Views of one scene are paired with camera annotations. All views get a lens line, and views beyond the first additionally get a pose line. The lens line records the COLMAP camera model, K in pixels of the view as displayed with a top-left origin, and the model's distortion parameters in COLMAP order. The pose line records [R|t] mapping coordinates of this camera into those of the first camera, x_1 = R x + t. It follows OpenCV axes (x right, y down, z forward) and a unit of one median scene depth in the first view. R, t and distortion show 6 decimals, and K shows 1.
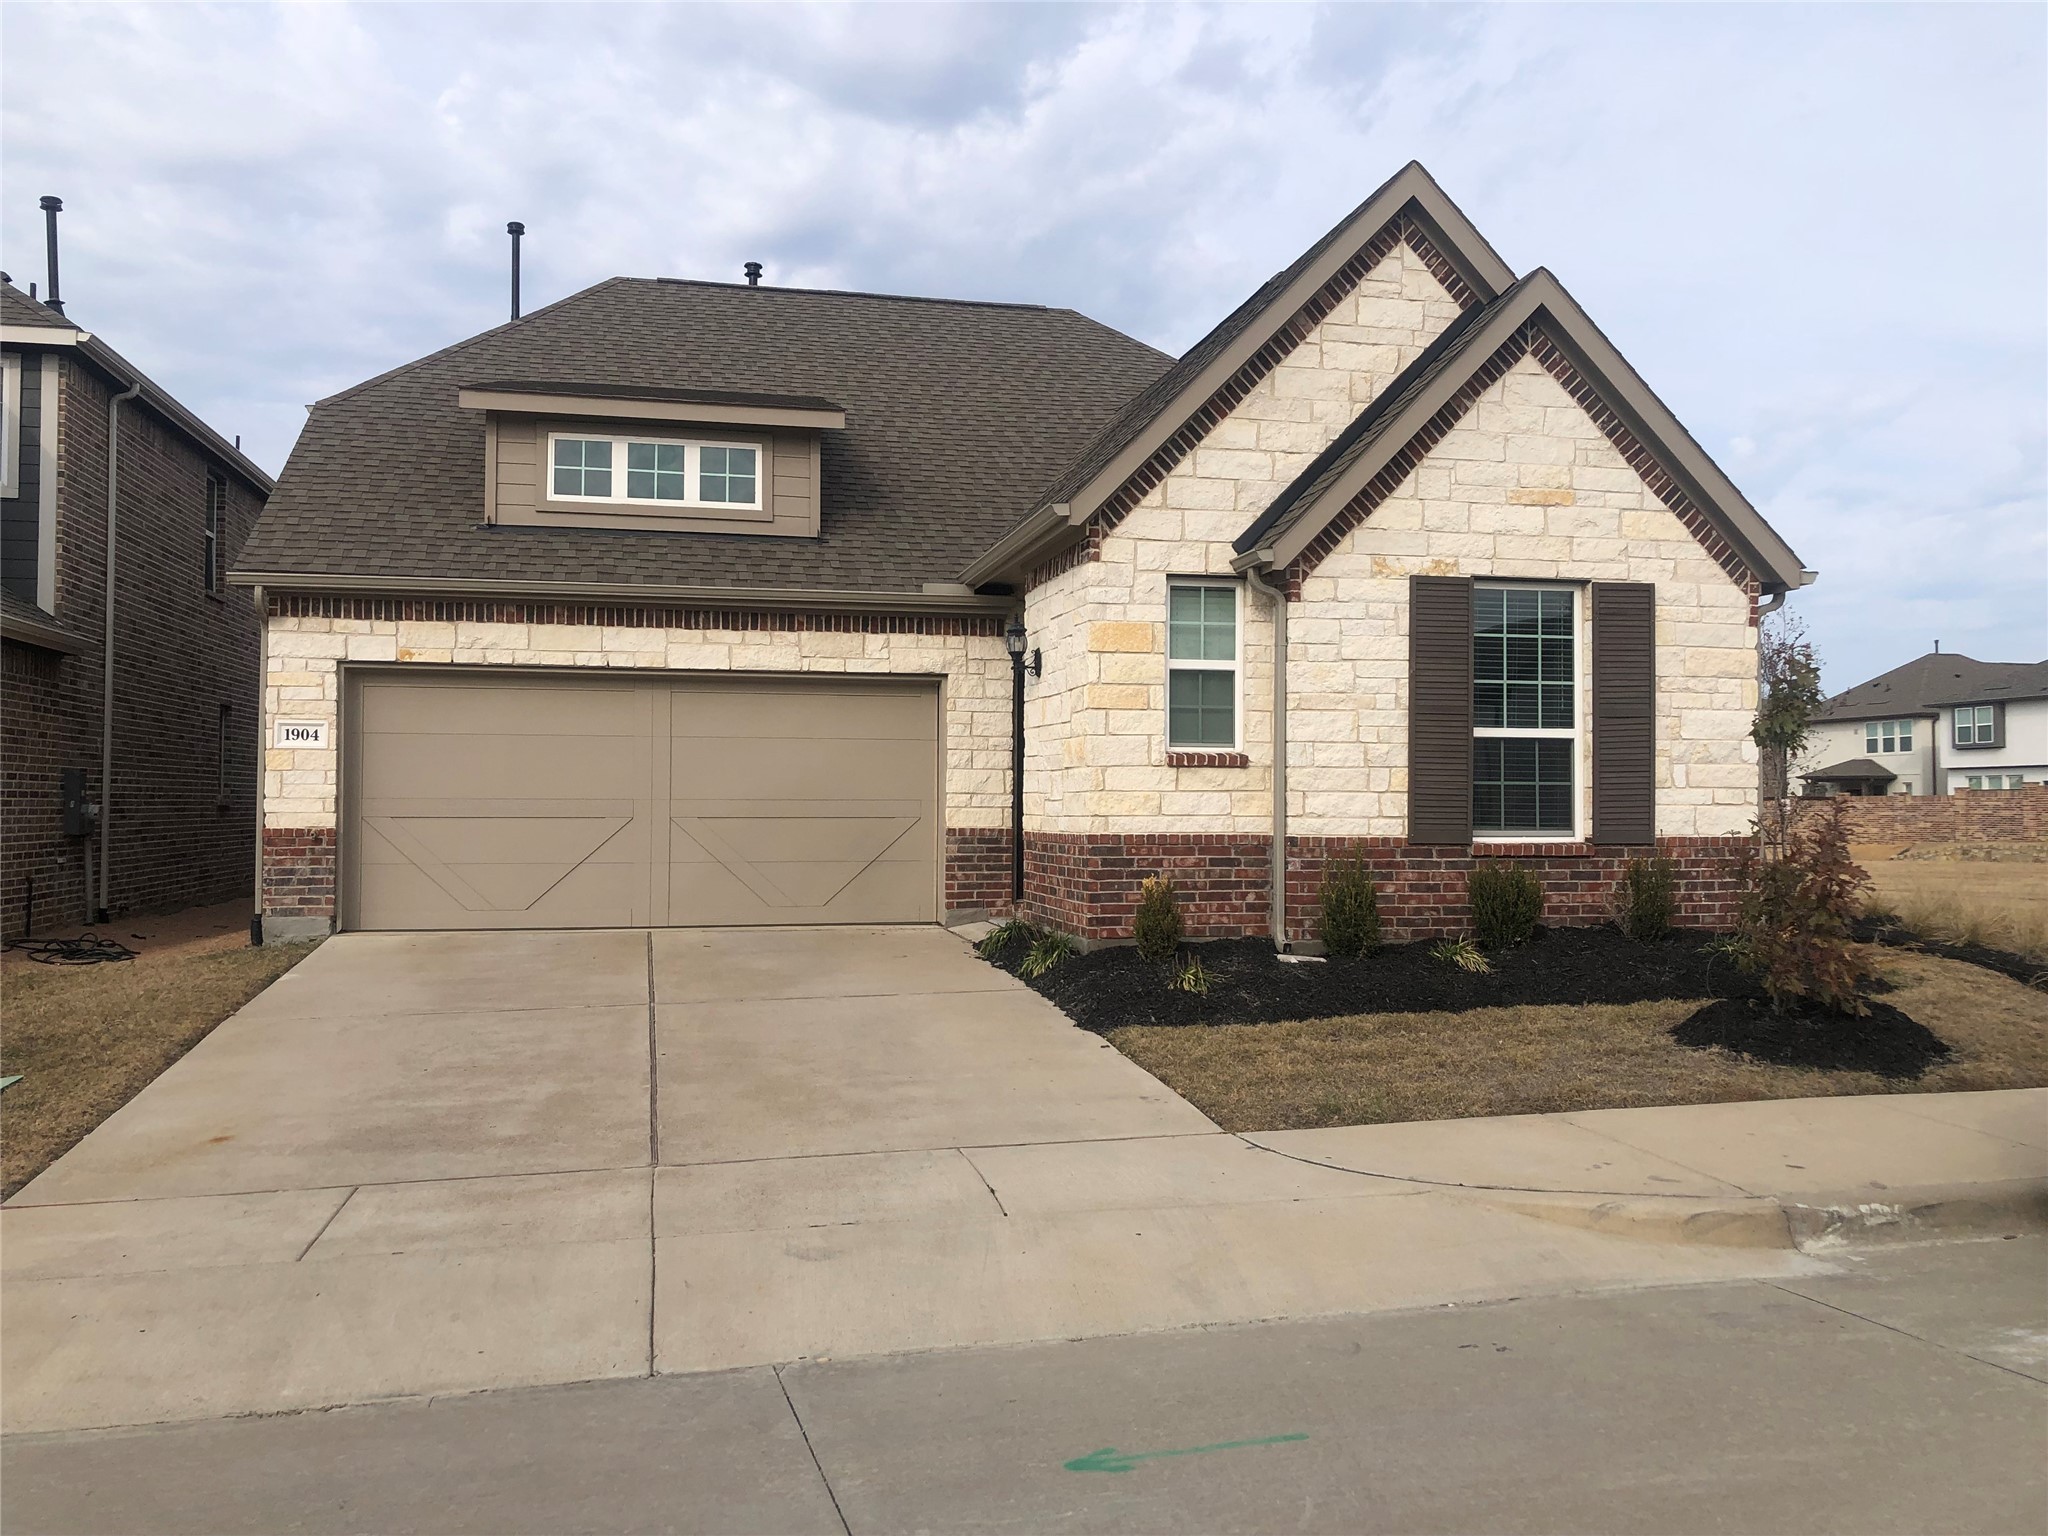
lens RADIAL K [[1659.0, 0, 1033.7], [0, 1659.0, 770.1], [0, 0, 1]] dist [0.039323, -0.041020]
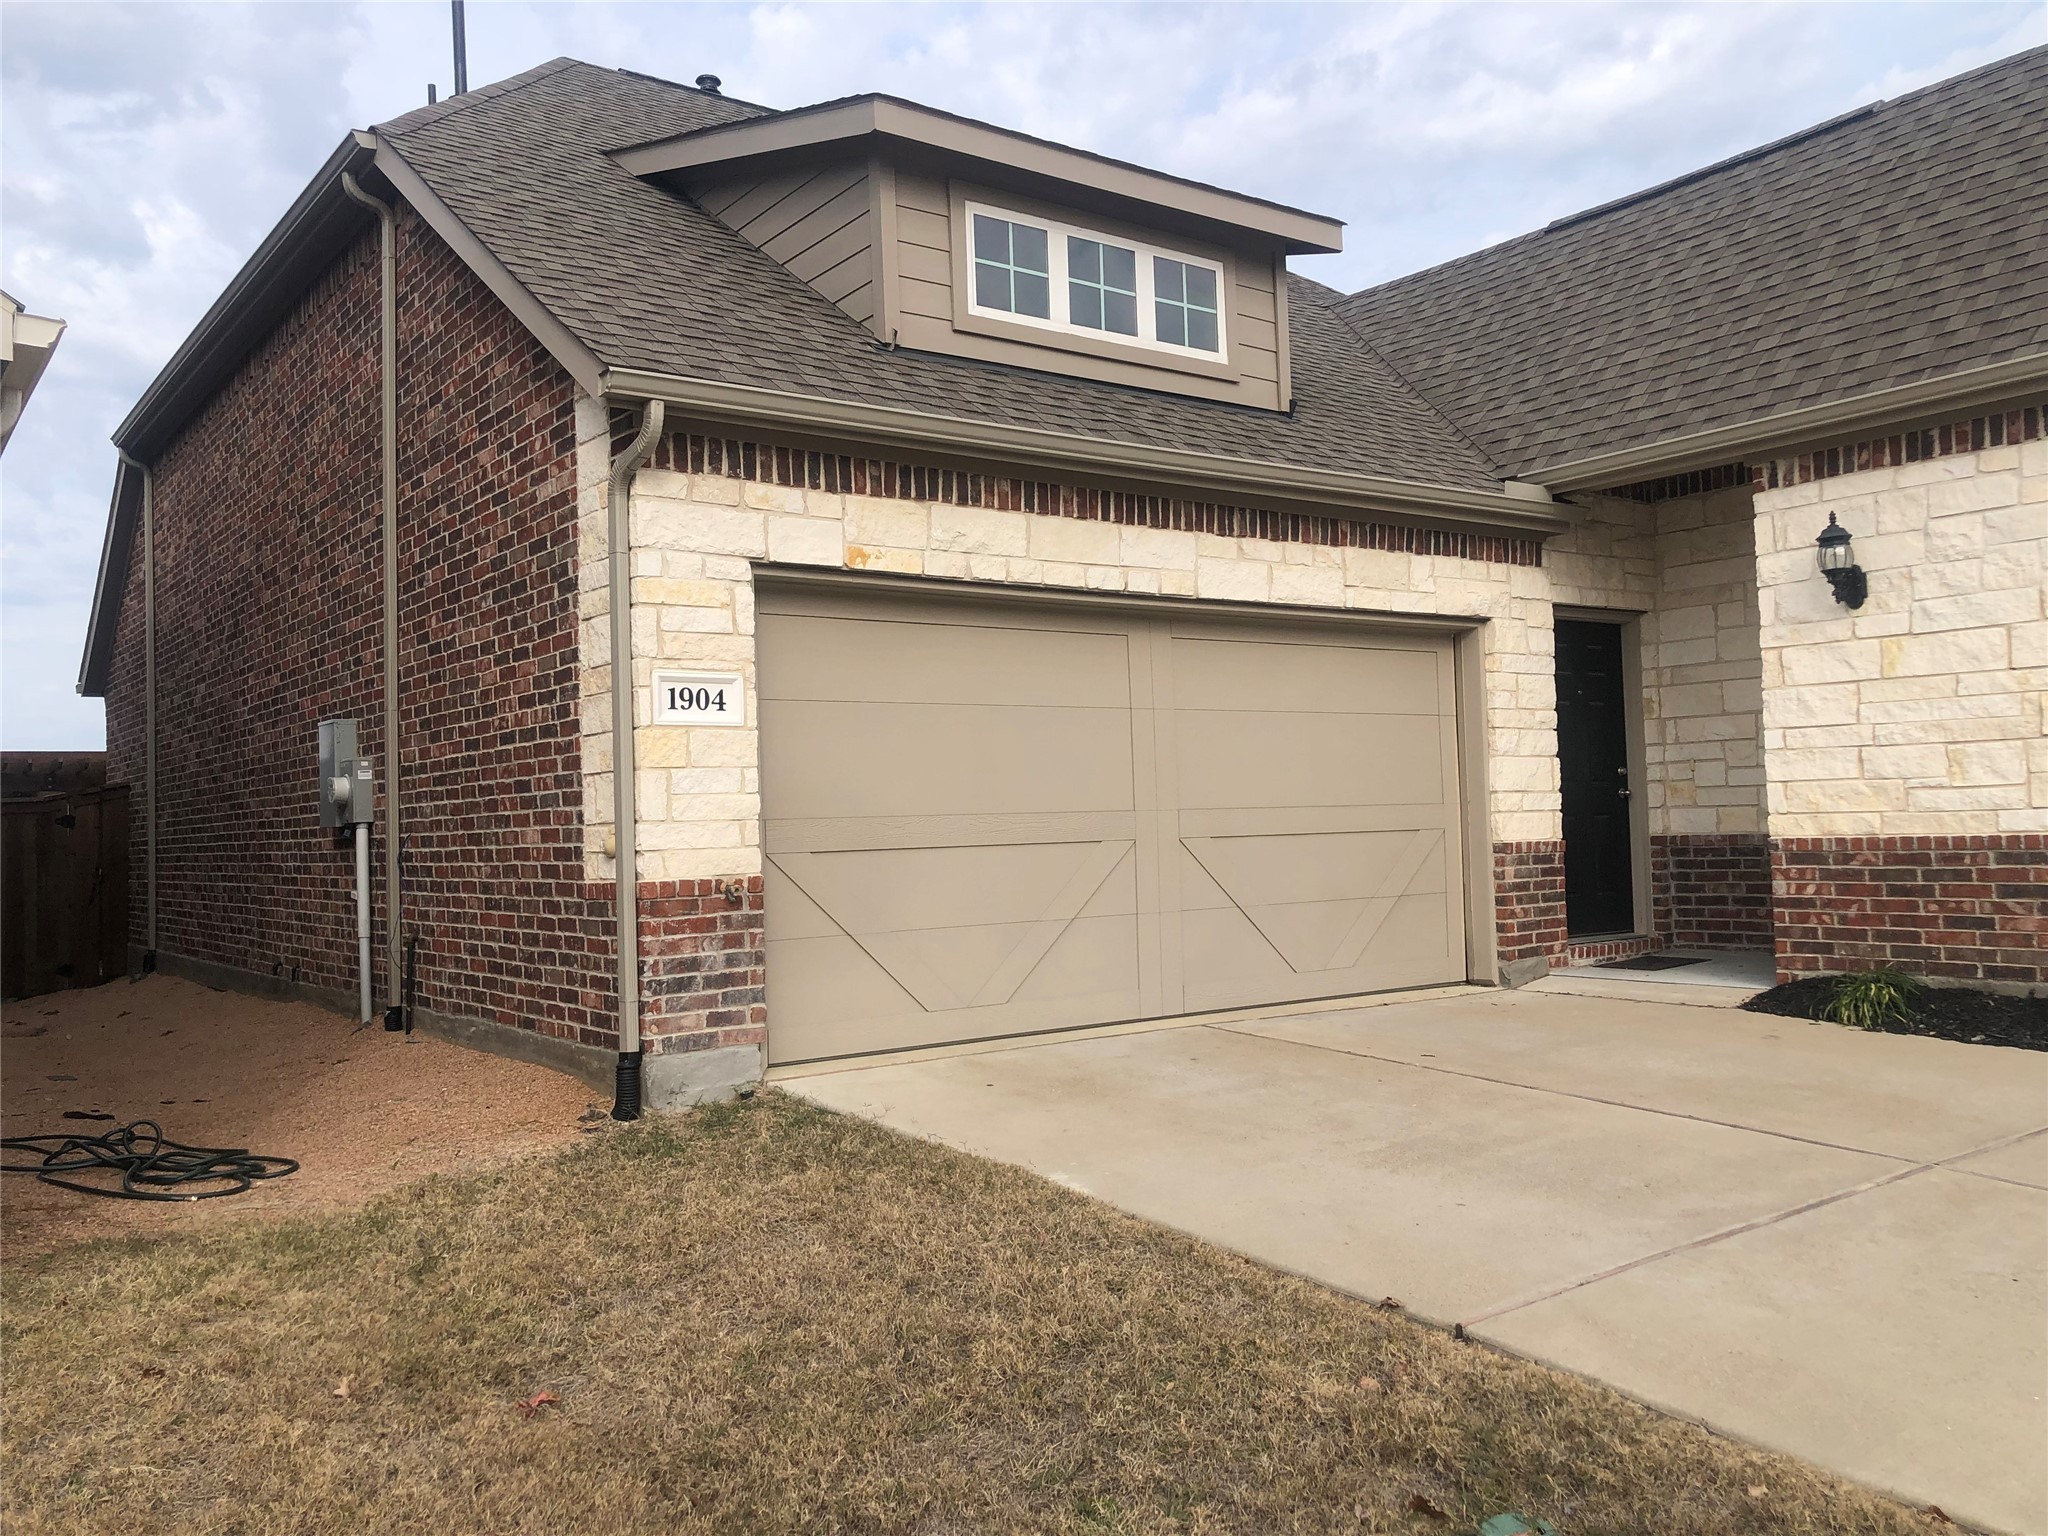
lens RADIAL K [[1659.0, 0, 1018.0], [0, 1659.0, 759.6], [0, 0, 1]] dist [0.039323, -0.041020]
pose [[0.919688, -0.014462, 0.392383, -0.522421], [0.023946, 0.999527, -0.019287, 0.009462], [-0.391919, 0.027134, 0.919600, 0.459318]]
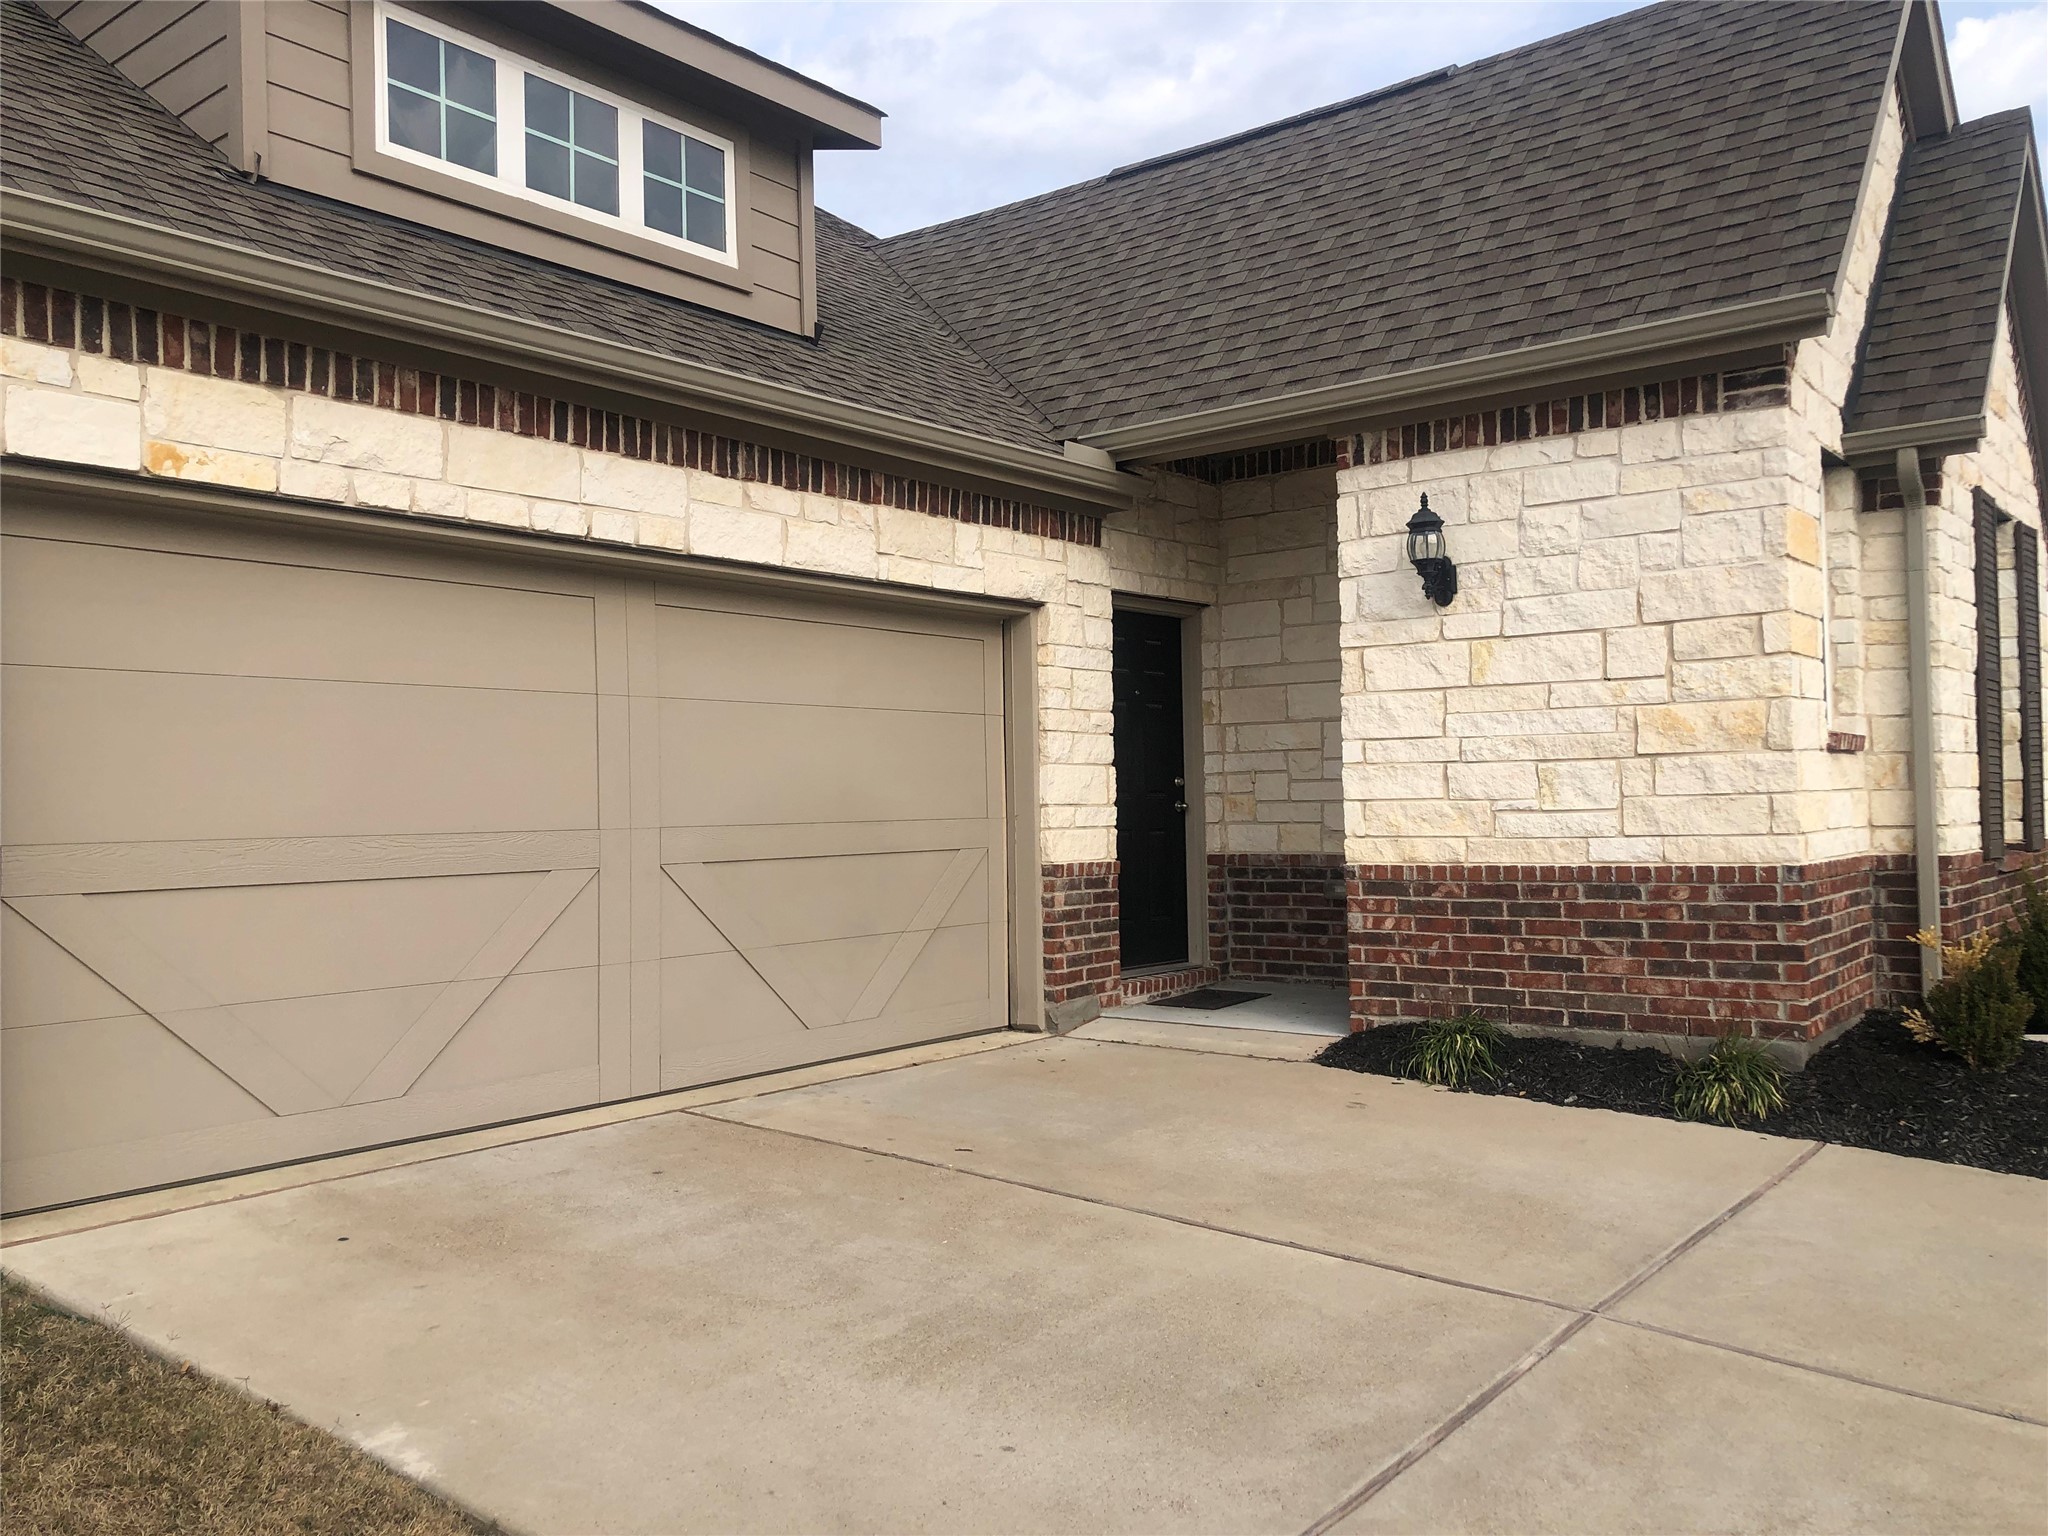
lens RADIAL K [[1659.0, 0, 1015.0], [0, 1659.0, 770.6], [0, 0, 1]] dist [0.039323, -0.041020]
pose [[0.781722, -0.003692, 0.623616, -0.443949], [0.008024, 0.999959, -0.004137, 0.004069], [-0.623576, 0.008238, 0.781720, 0.565399]]
